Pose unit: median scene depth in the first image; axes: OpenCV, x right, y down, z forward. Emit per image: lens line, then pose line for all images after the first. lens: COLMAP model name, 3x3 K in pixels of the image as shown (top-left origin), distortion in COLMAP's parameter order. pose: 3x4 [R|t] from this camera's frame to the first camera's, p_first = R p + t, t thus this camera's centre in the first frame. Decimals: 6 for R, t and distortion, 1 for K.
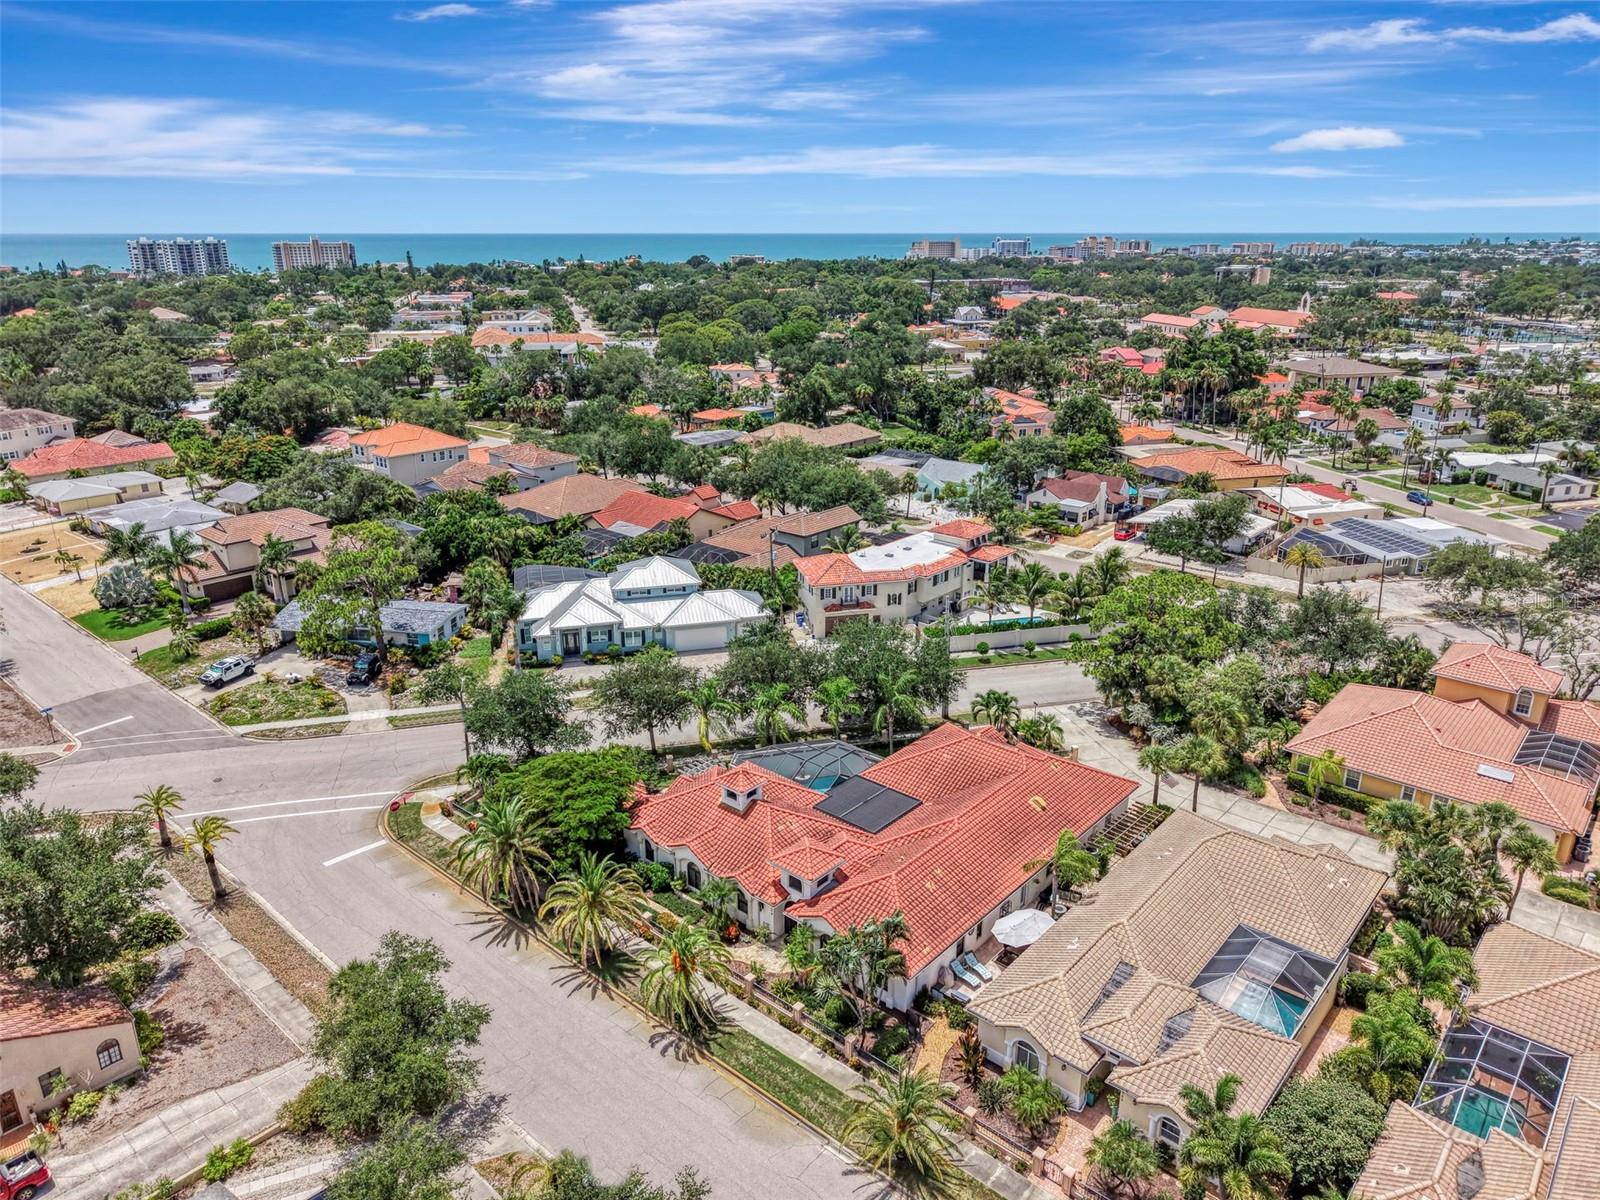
lens RADIAL K [[1082.9, 0, 803.8], [0, 1082.9, 550.1], [0, 0, 1]] dist [0.042741, -0.044115]
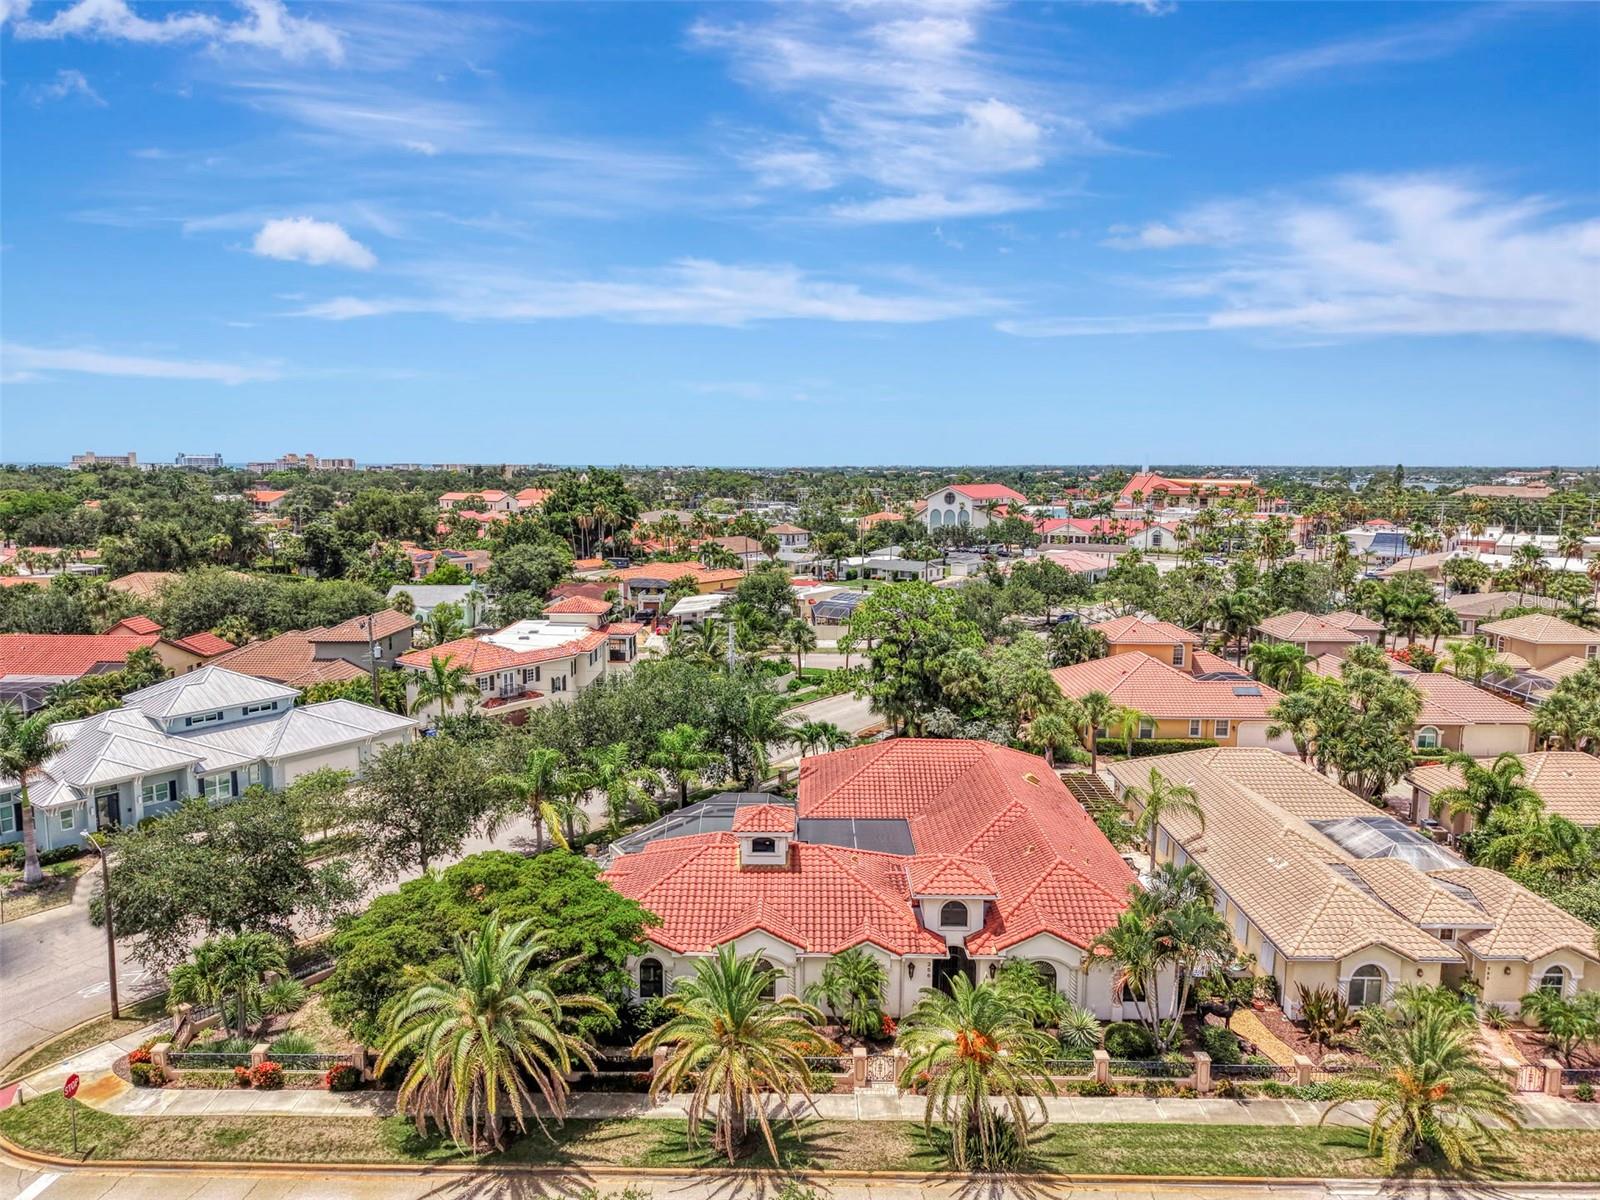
lens RADIAL K [[1086.1, 0, 800.0], [0, 1086.1, 600.0], [0, 0, 1]] dist [0.009357, -0.008250]
pose [[0.761674, -0.080281, 0.642968, -0.452291], [0.181456, 0.979018, -0.092717, 0.145256], [-0.622034, 0.187291, 0.760260, 0.462418]]
